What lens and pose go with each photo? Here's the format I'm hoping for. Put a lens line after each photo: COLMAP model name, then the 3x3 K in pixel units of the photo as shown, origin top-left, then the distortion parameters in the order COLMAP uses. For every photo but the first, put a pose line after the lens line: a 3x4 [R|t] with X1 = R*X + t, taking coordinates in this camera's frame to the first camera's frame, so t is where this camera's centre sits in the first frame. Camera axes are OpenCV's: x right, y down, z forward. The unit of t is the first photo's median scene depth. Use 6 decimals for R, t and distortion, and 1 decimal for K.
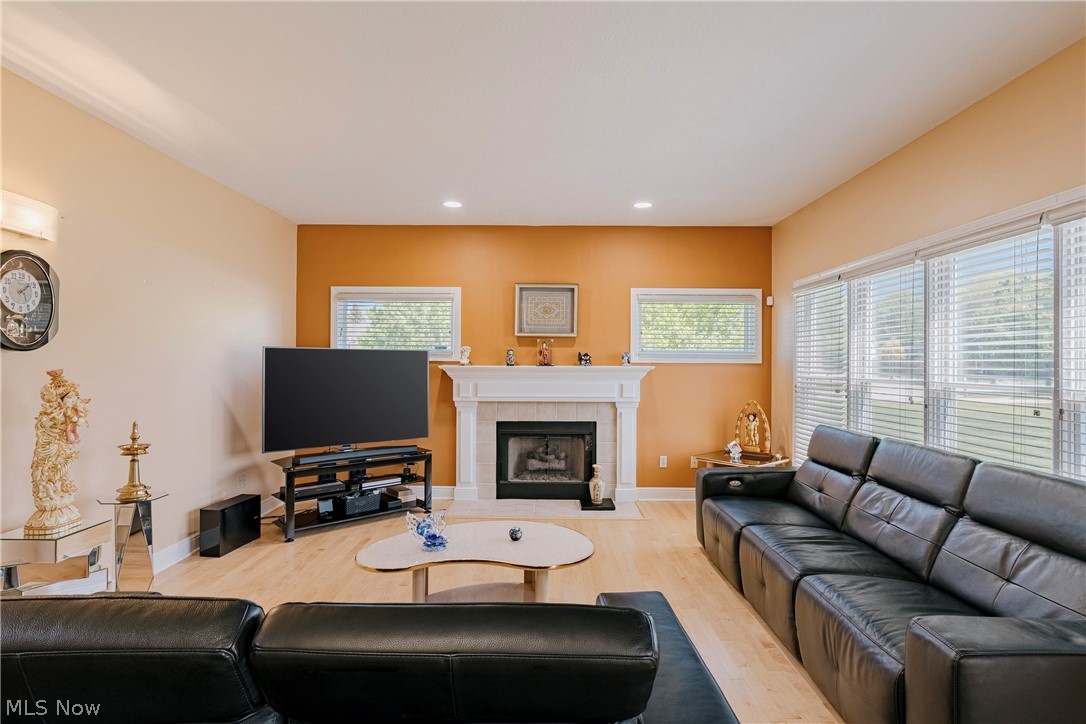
lens RADIAL K [[547.4, 0, 548.6], [0, 547.4, 358.5], [0, 0, 1]] dist [-0.004124, 0.002599]
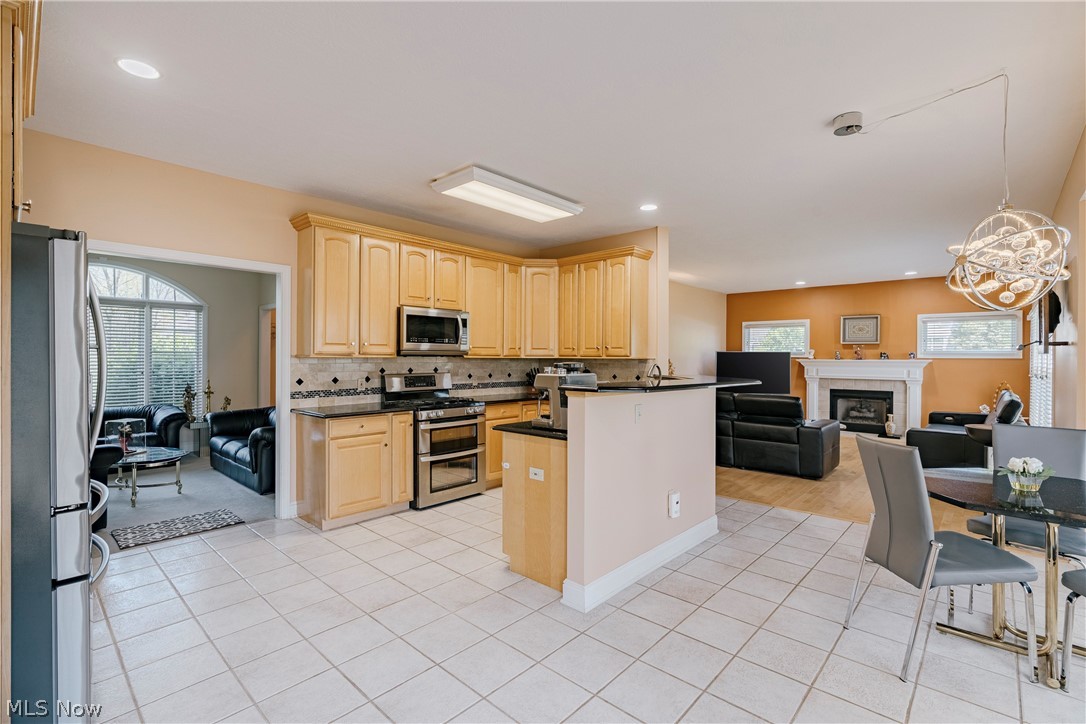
lens RADIAL K [[499.0, 0, 543.7], [0, 499.0, 359.7], [0, 0, 1]] dist [-0.009423, 0.003039]
pose [[0.738968, 0.000992, -0.673739, 0.341437], [0.002278, 0.999990, 0.003971, 0.004248], [0.673736, -0.004469, 0.738958, -0.963618]]
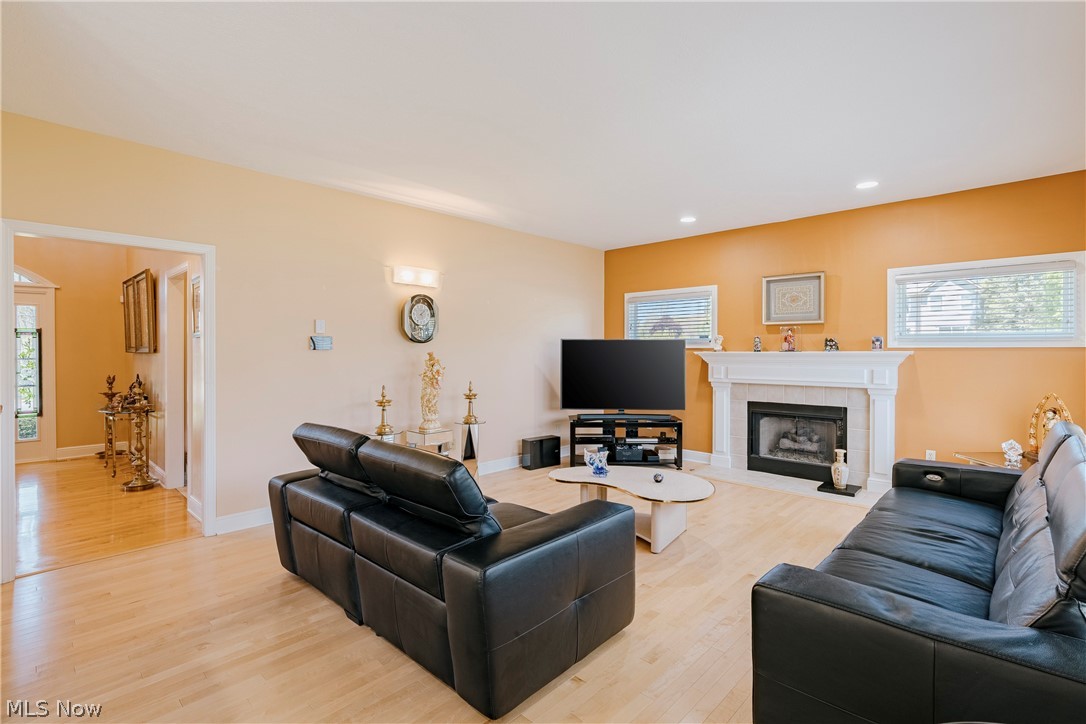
lens RADIAL K [[499.0, 0, 557.2], [0, 499.0, 352.6], [0, 0, 1]] dist [-0.009423, 0.003039]
pose [[0.741738, -0.003206, -0.670682, 0.309899], [0.007205, 0.999969, 0.003188, 0.009070], [0.670651, -0.007197, 0.741738, -0.023753]]
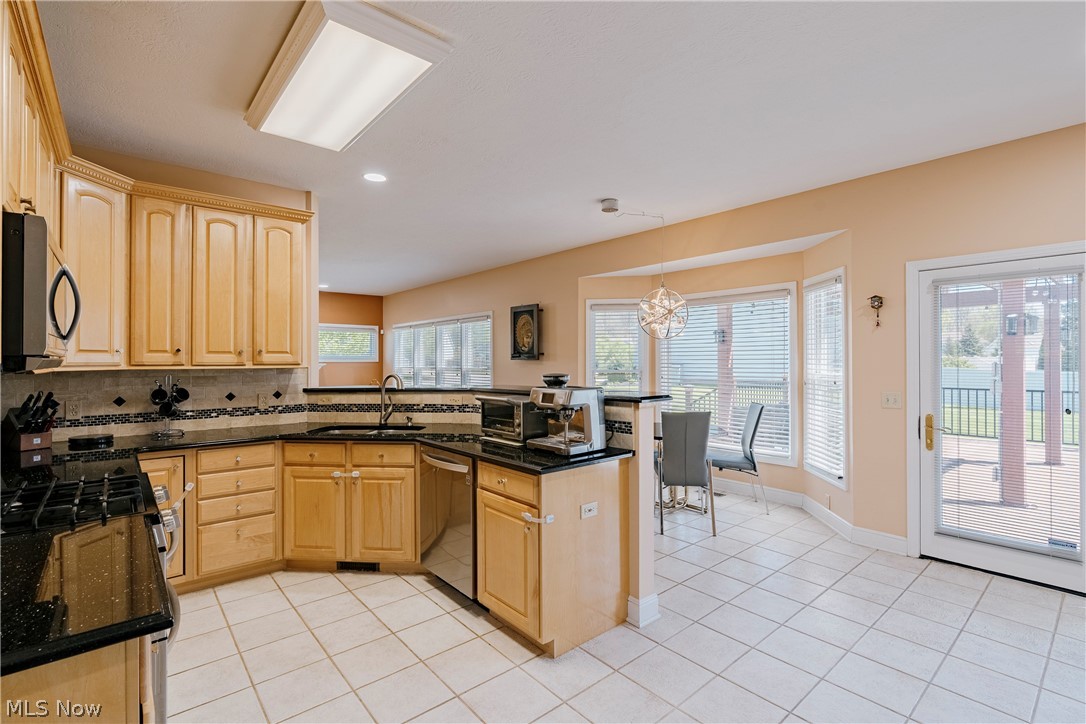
lens RADIAL K [[499.0, 0, 553.8], [0, 499.0, 358.2], [0, 0, 1]] dist [-0.009423, 0.003039]
pose [[0.745807, -0.003431, 0.666154, -0.384582], [0.002295, 0.999994, 0.002581, -0.007906], [-0.666159, -0.000396, 0.745810, -0.878067]]
